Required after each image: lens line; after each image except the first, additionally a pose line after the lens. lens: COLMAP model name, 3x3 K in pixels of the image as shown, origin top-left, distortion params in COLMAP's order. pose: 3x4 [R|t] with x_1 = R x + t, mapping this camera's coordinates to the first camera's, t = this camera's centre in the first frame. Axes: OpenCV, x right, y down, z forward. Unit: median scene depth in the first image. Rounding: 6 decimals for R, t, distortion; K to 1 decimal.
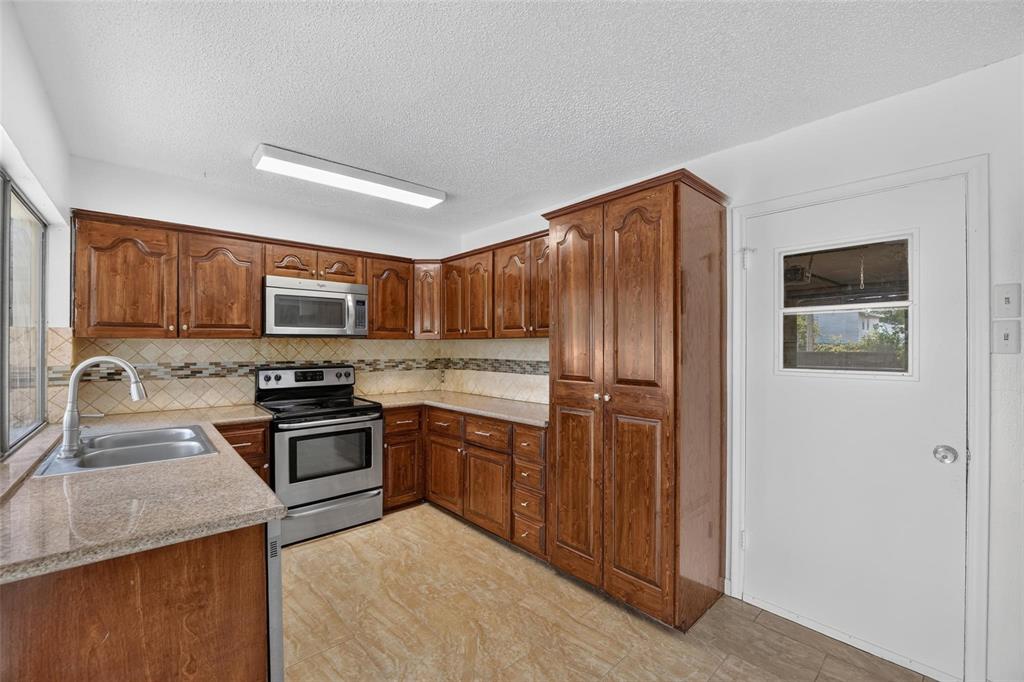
lens RADIAL K [[418.7, 0, 511.0], [0, 418.7, 345.6], [0, 0, 1]] dist [-0.022935, 0.001338]
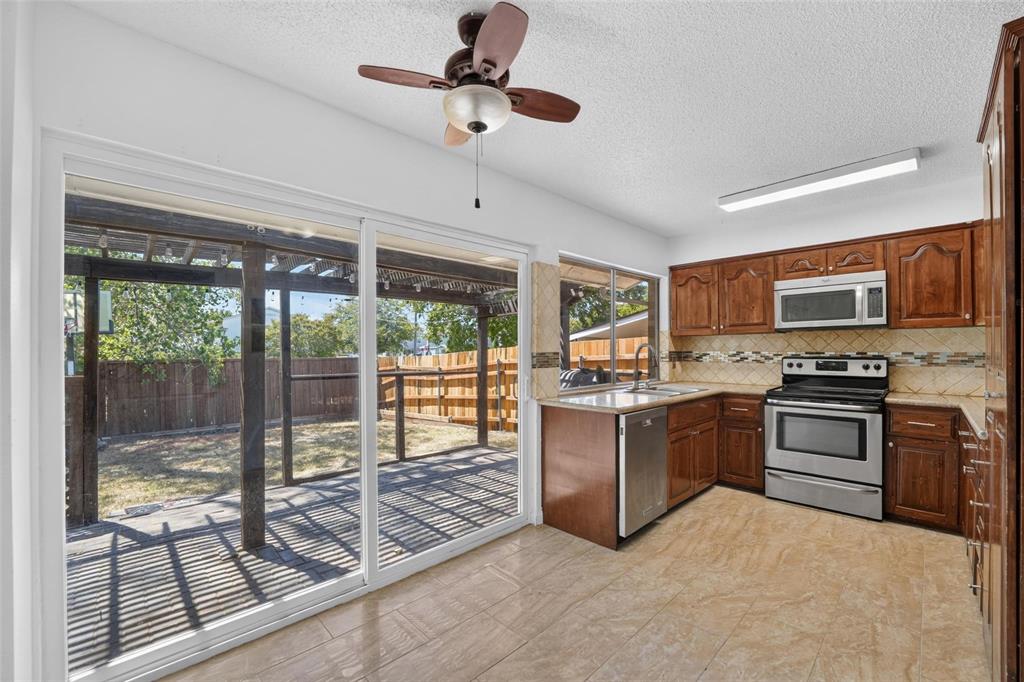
lens RADIAL K [[418.7, 0, 505.4], [0, 418.7, 348.0], [0, 0, 1]] dist [-0.022935, 0.001338]
pose [[0.033600, -0.007091, -0.999410, 0.587224], [0.002409, 0.999973, -0.007014, 0.034976], [0.999432, -0.002172, 0.033617, 0.137031]]
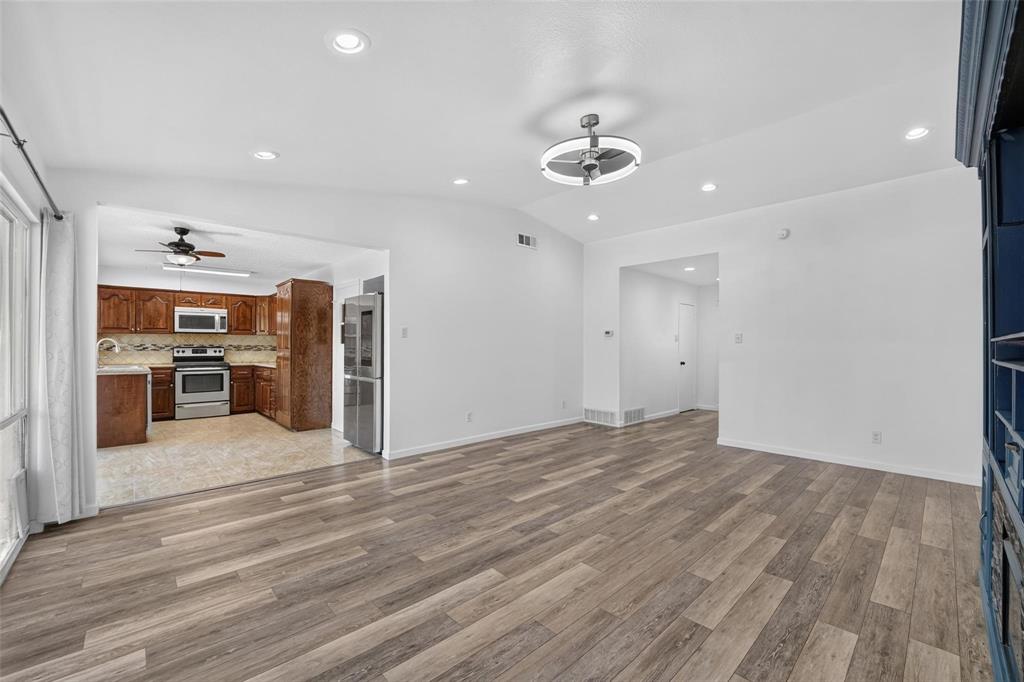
lens RADIAL K [[418.7, 0, 507.2], [0, 418.7, 346.8], [0, 0, 1]] dist [-0.022935, 0.001338]
pose [[0.999962, 0.000751, 0.008728, 1.177965], [-0.000753, 1.000000, 0.000233, 0.050814], [-0.008728, -0.000240, 0.999962, -1.250866]]
